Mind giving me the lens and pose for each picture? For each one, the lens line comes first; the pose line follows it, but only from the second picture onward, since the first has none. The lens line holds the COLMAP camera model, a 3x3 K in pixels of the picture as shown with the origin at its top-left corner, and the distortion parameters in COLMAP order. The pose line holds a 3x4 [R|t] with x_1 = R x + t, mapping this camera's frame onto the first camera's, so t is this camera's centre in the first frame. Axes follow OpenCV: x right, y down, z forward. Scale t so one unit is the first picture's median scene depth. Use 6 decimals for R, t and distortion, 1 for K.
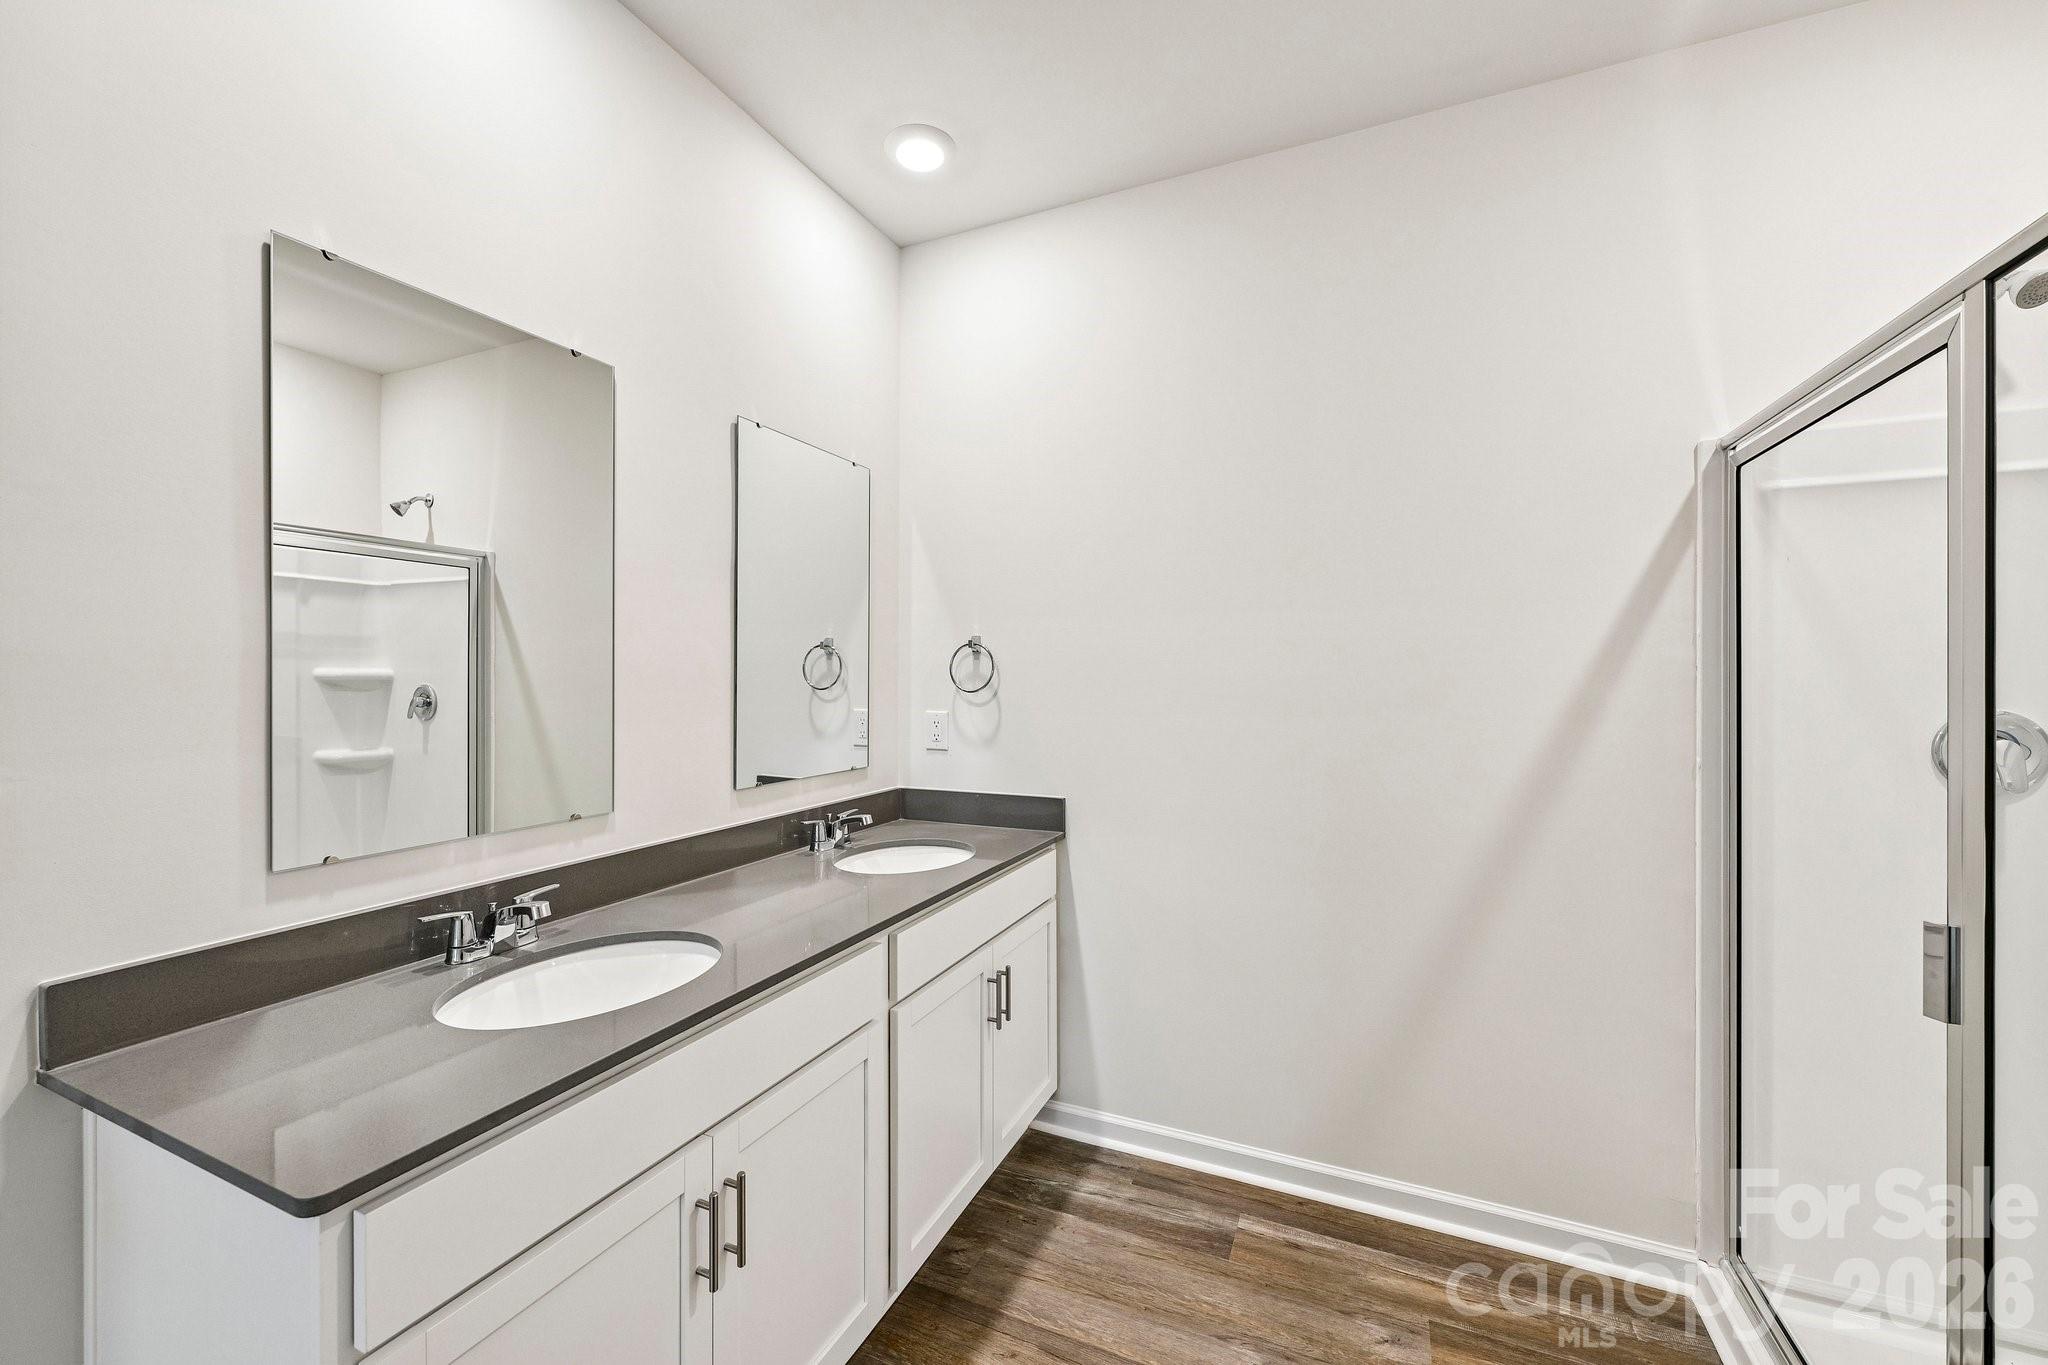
lens RADIAL K [[827.9, 0, 1017.9], [0, 827.9, 677.3], [0, 0, 1]] dist [-0.002232, 0.000346]
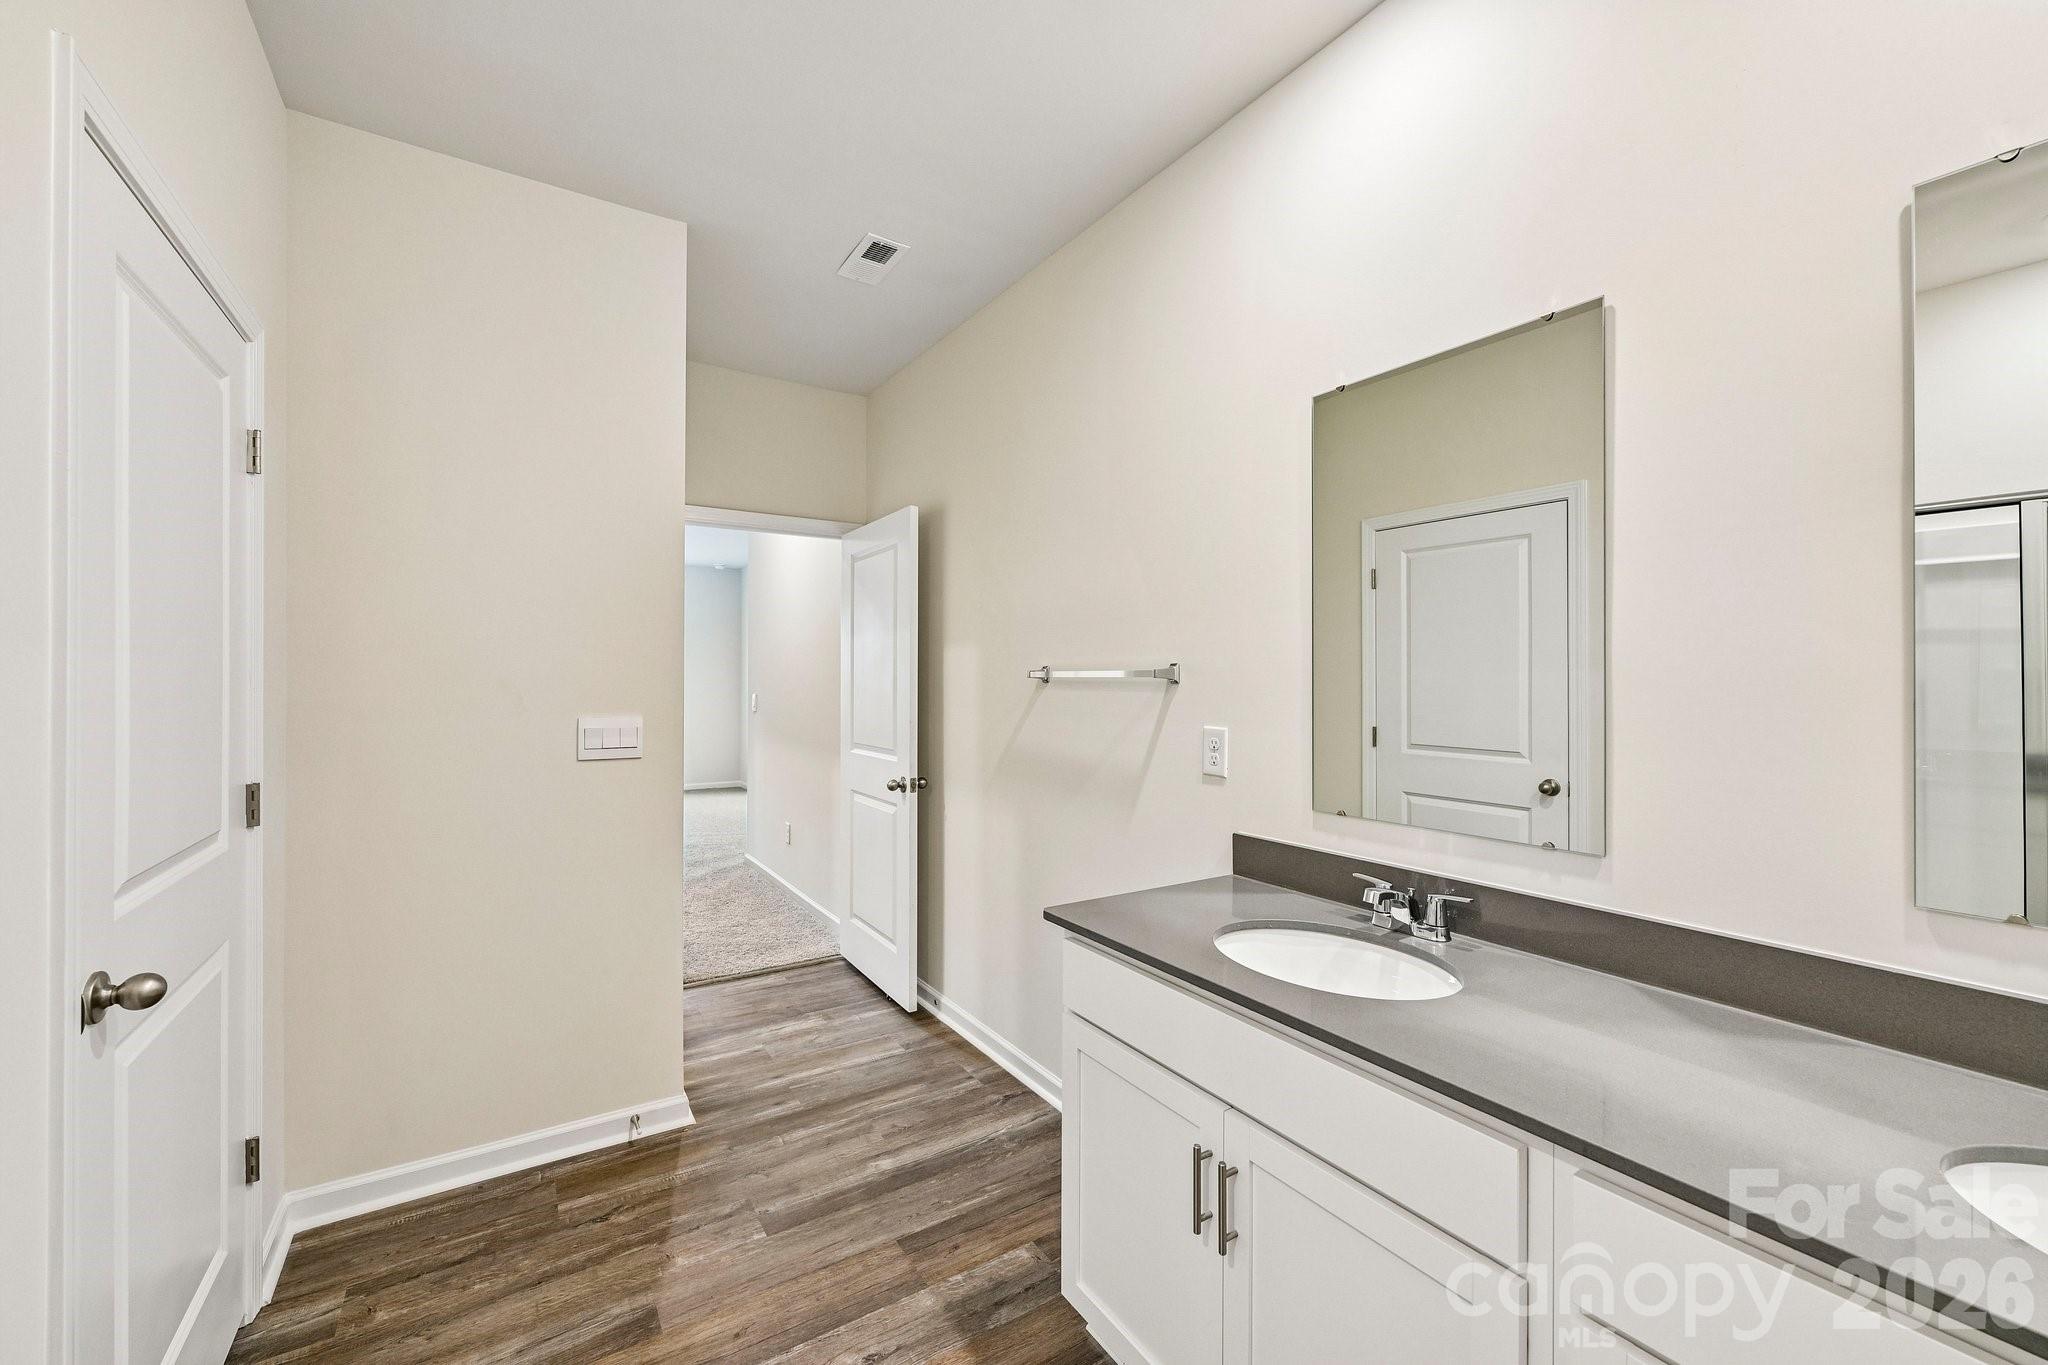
lens RADIAL K [[827.9, 0, 1019.2], [0, 827.9, 675.7], [0, 0, 1]] dist [-0.002232, 0.000346]
pose [[-0.544843, 0.001404, -0.838537, 0.591887], [-0.001256, 0.999996, 0.002491, -0.016497], [0.838537, 0.002411, -0.544839, 1.170940]]
